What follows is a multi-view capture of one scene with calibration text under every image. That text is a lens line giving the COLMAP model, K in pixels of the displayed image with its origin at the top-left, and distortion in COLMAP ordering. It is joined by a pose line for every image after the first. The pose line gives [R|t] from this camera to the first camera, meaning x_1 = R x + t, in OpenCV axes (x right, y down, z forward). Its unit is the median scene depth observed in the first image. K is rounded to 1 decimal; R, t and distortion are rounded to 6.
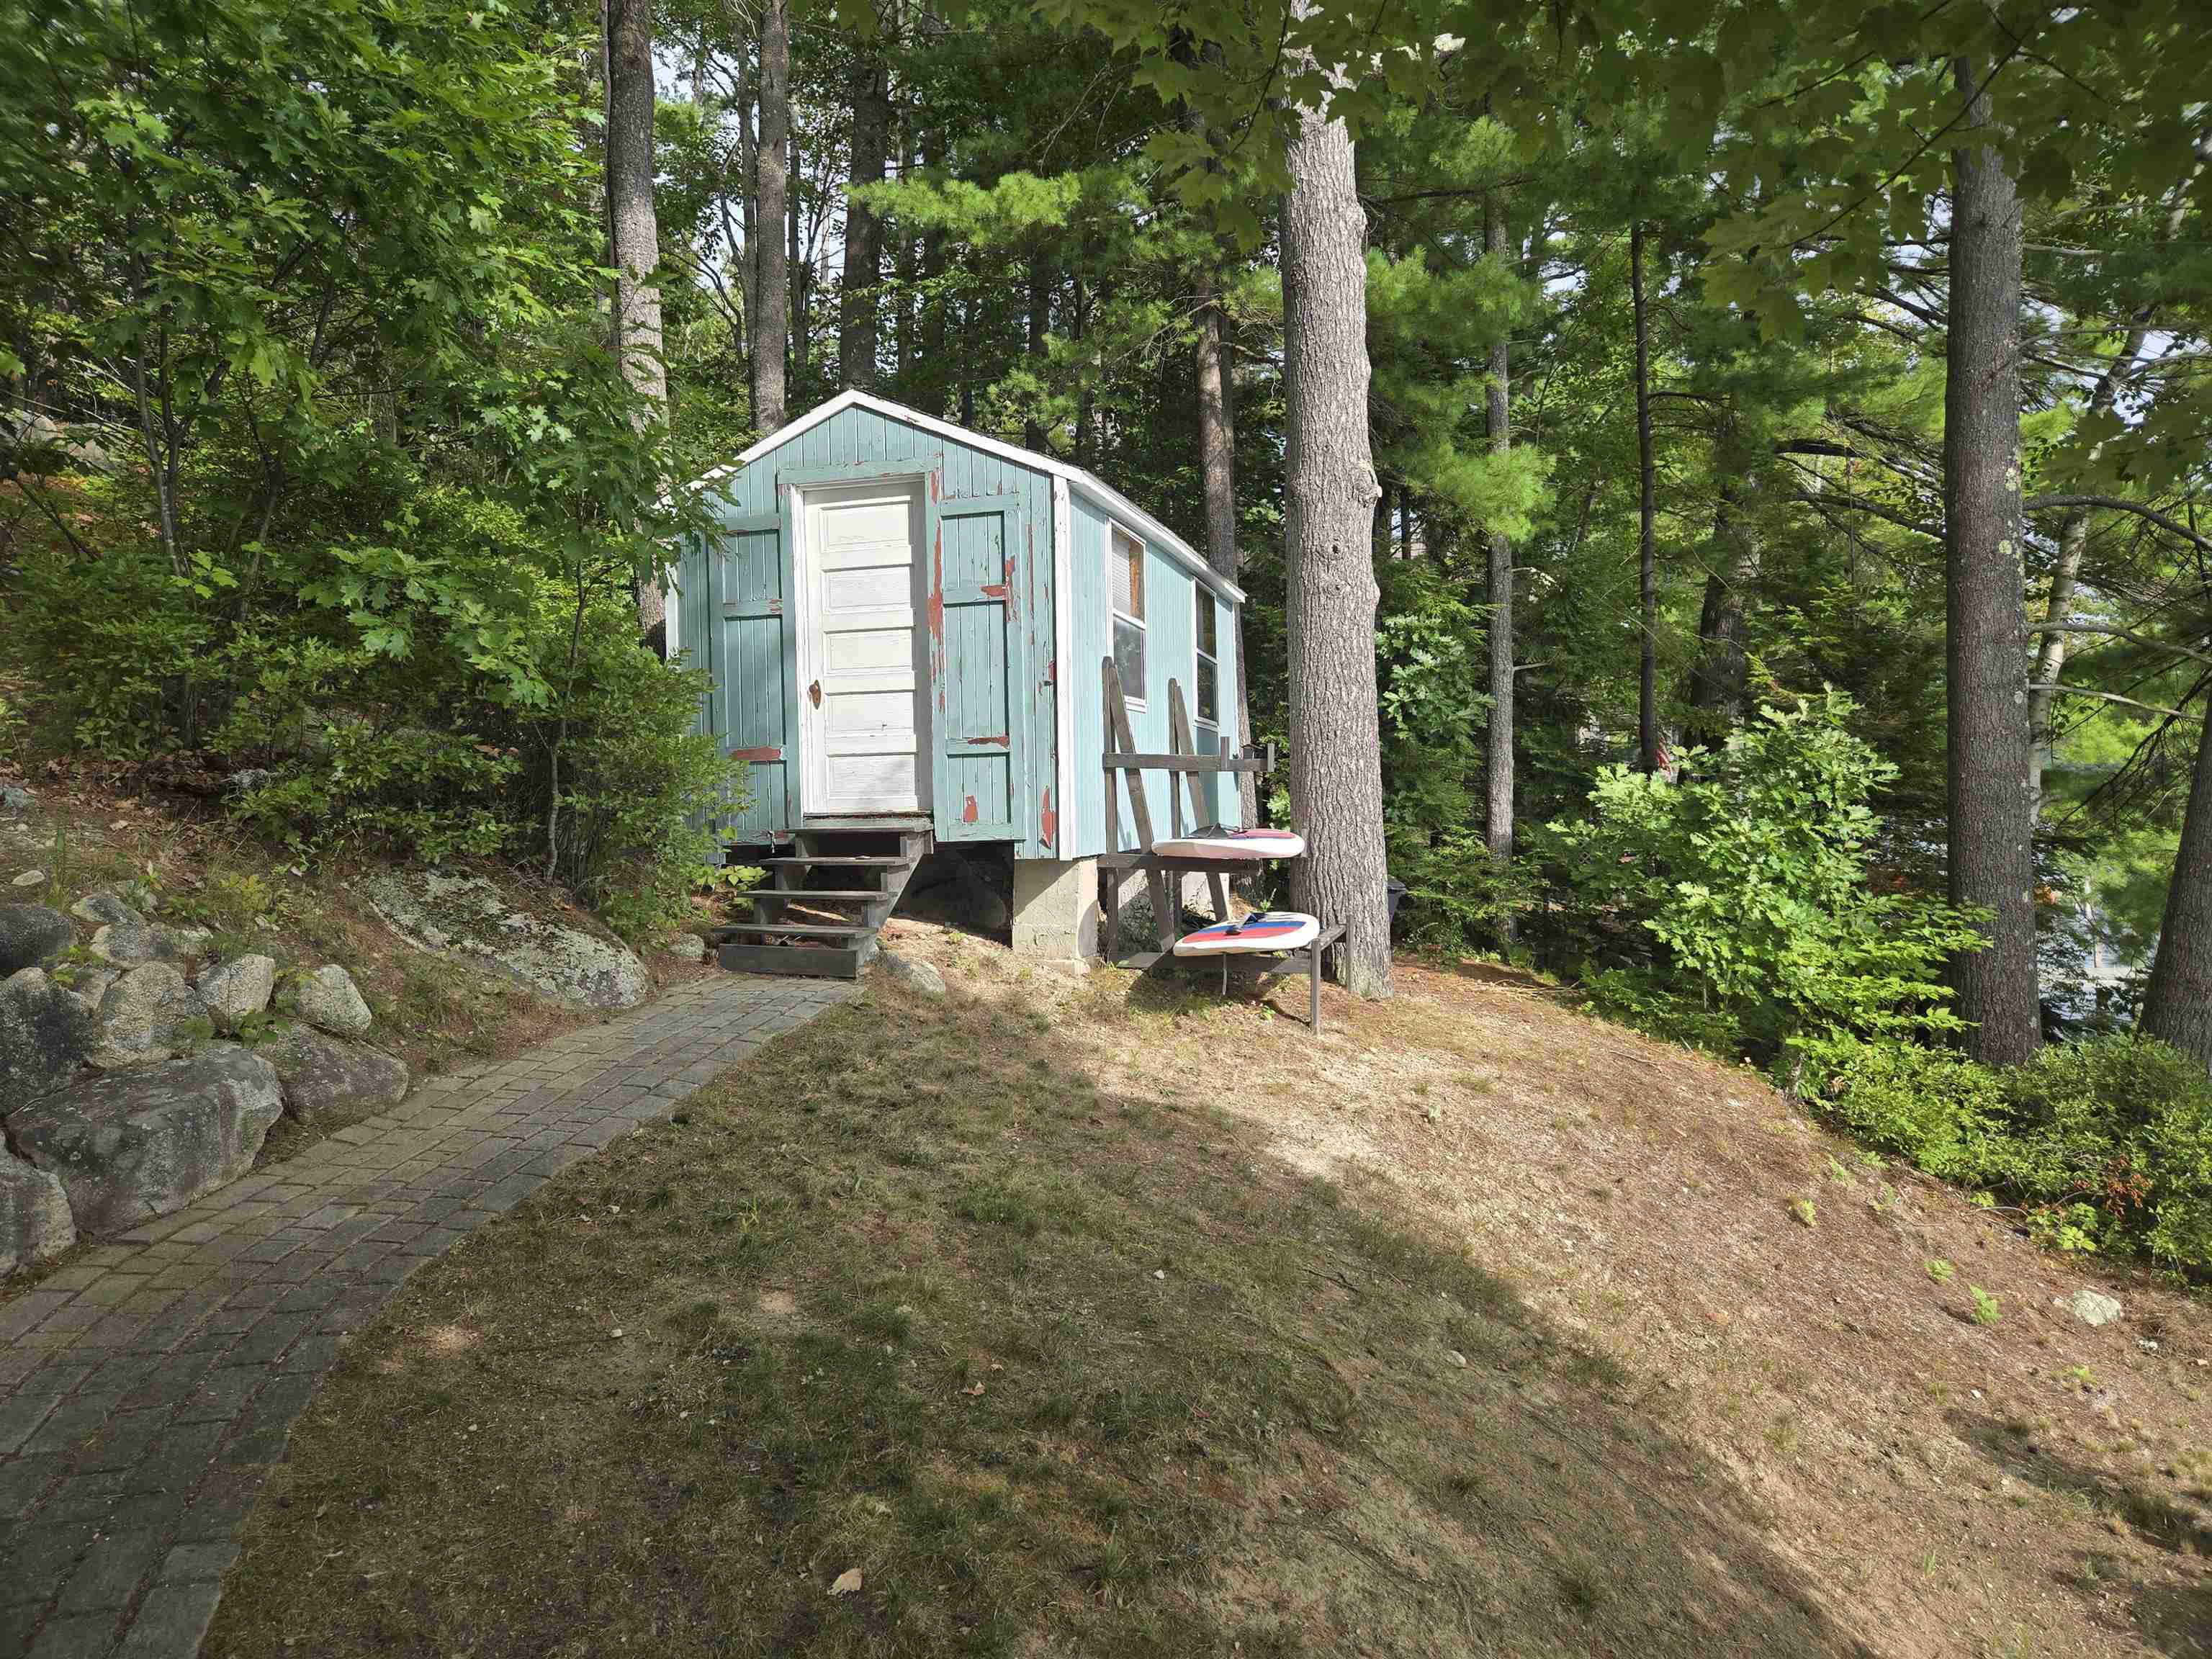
lens RADIAL K [[1455.2, 0, 1115.6], [0, 1455.2, 840.6], [0, 0, 1]] dist [0.078083, -0.063594]
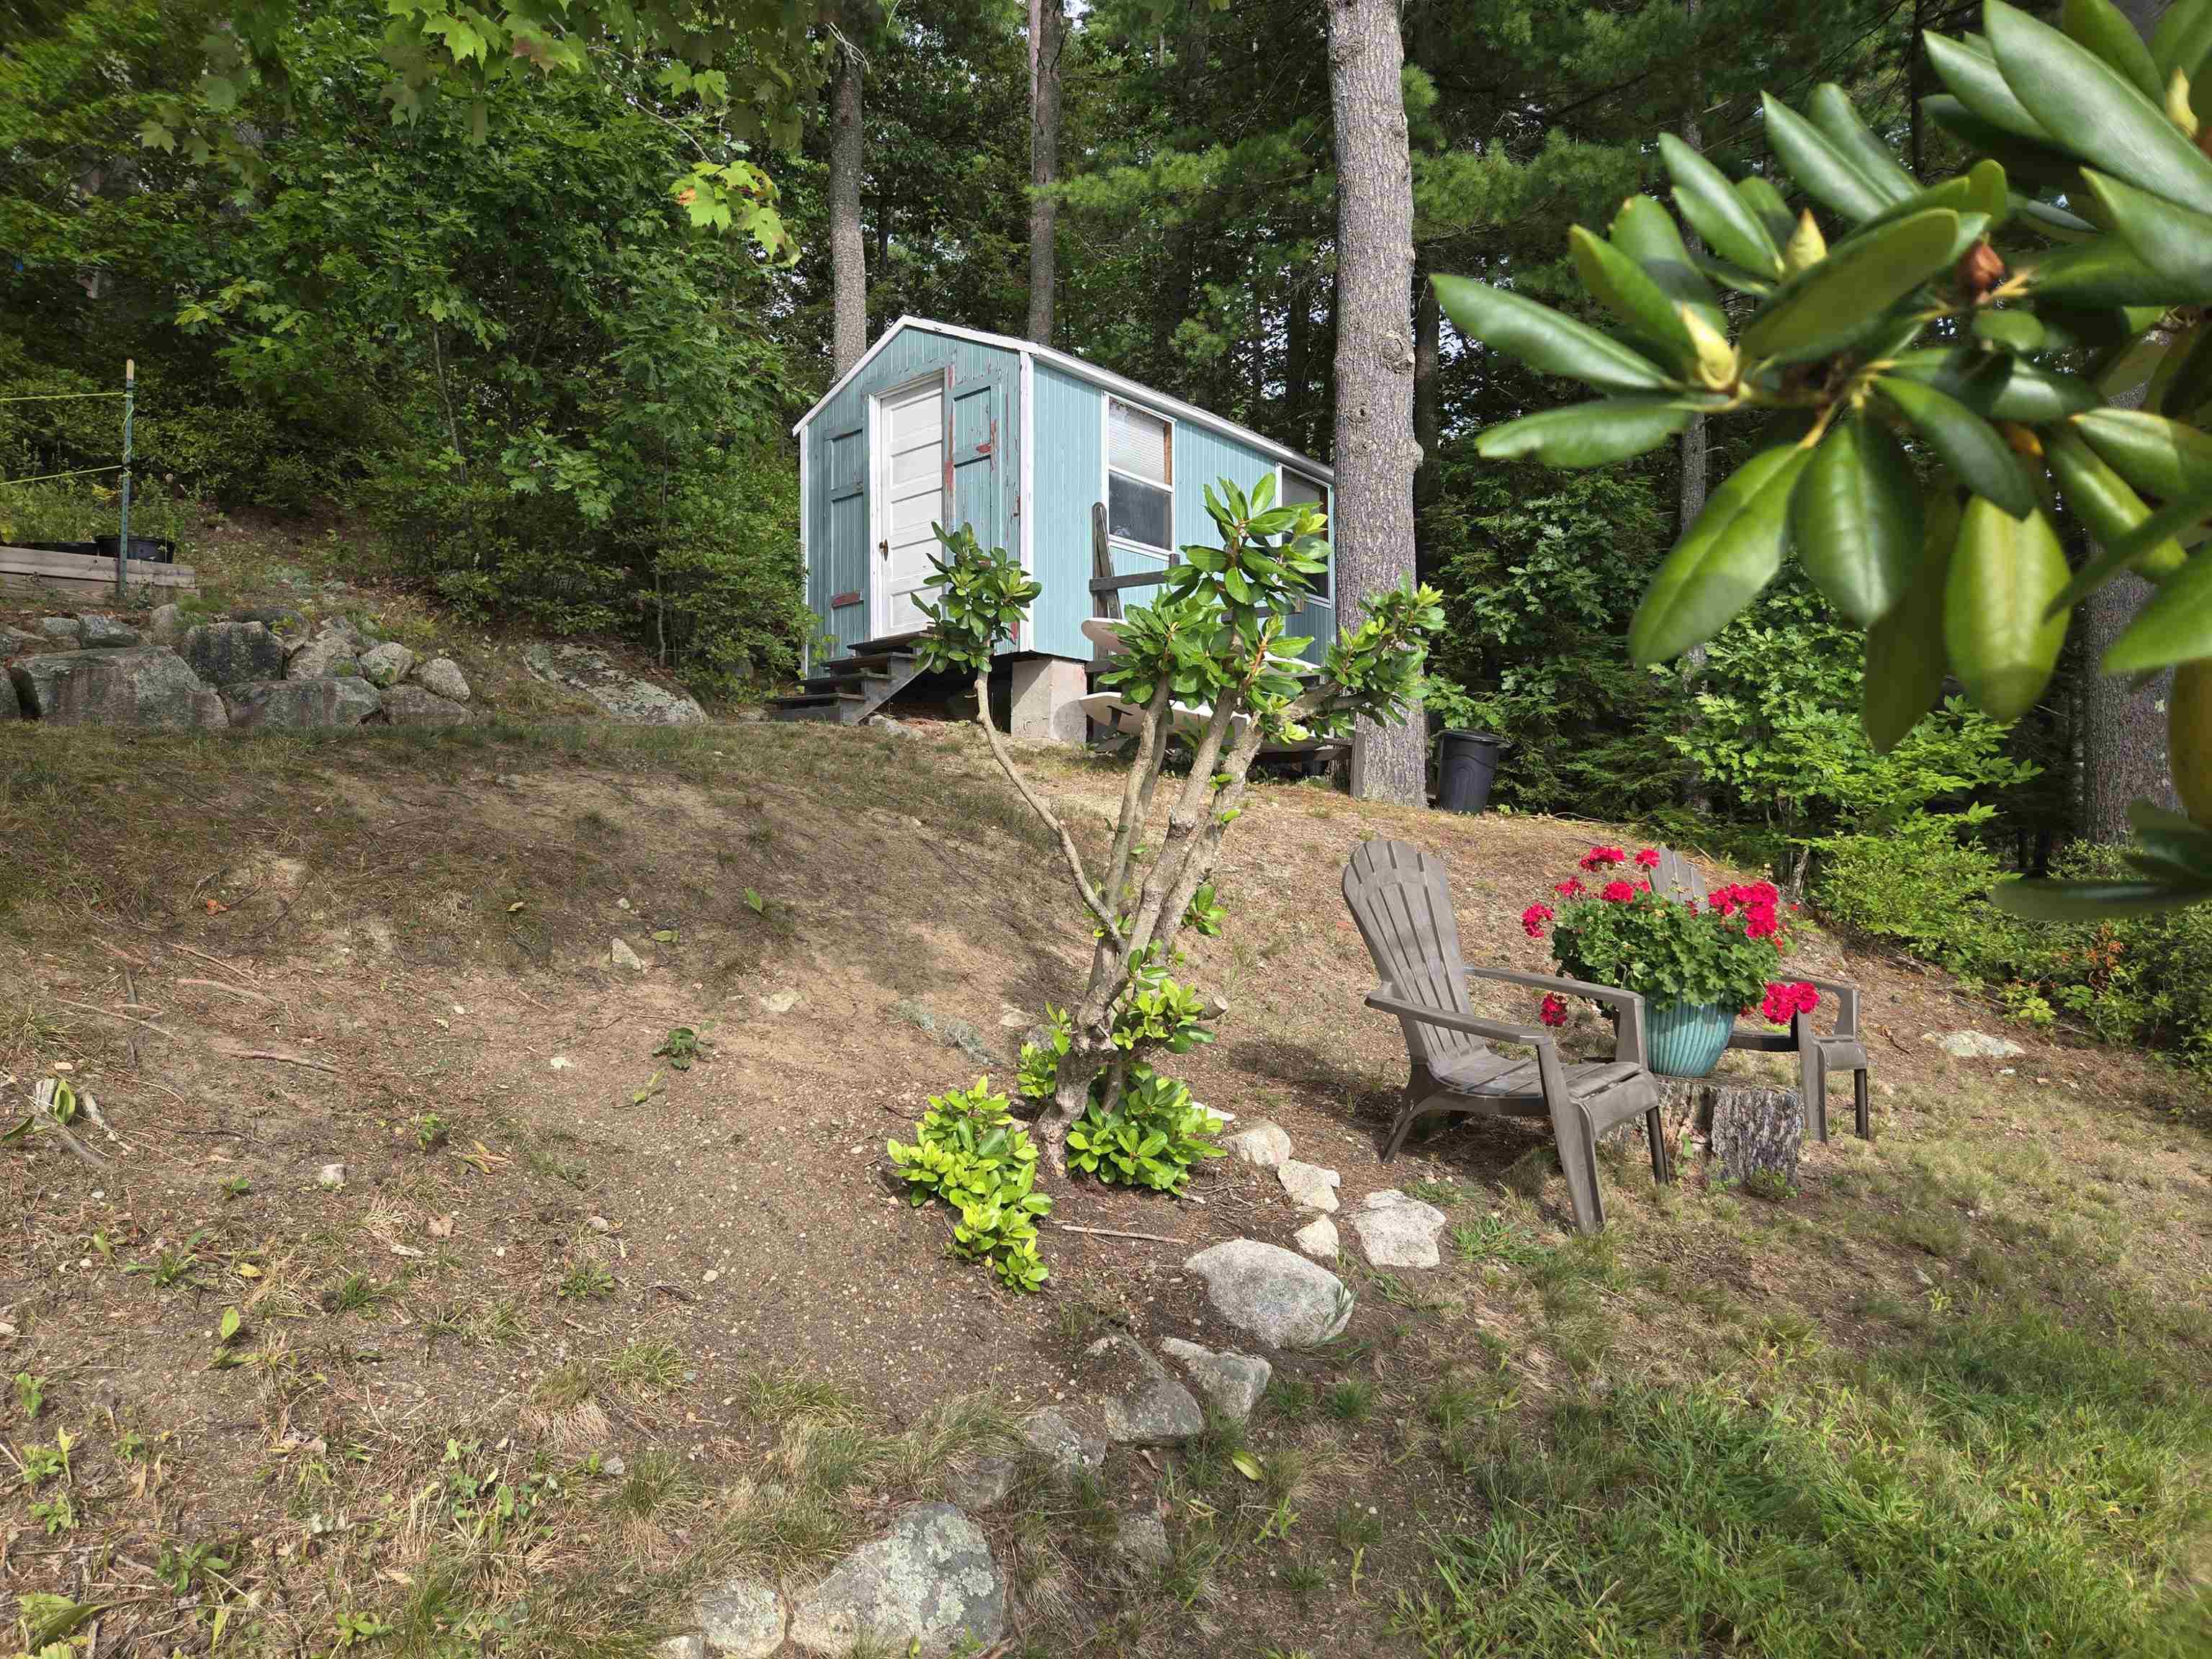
lens RADIAL K [[1472.2, 0, 1090.8], [0, 1472.2, 865.9], [0, 0, 1]] dist [0.077043, -0.062802]
pose [[0.911878, -0.001284, -0.410459, 0.519867], [-0.014896, 0.999233, -0.036219, 0.234534], [0.410190, 0.039142, 0.911160, -0.135782]]
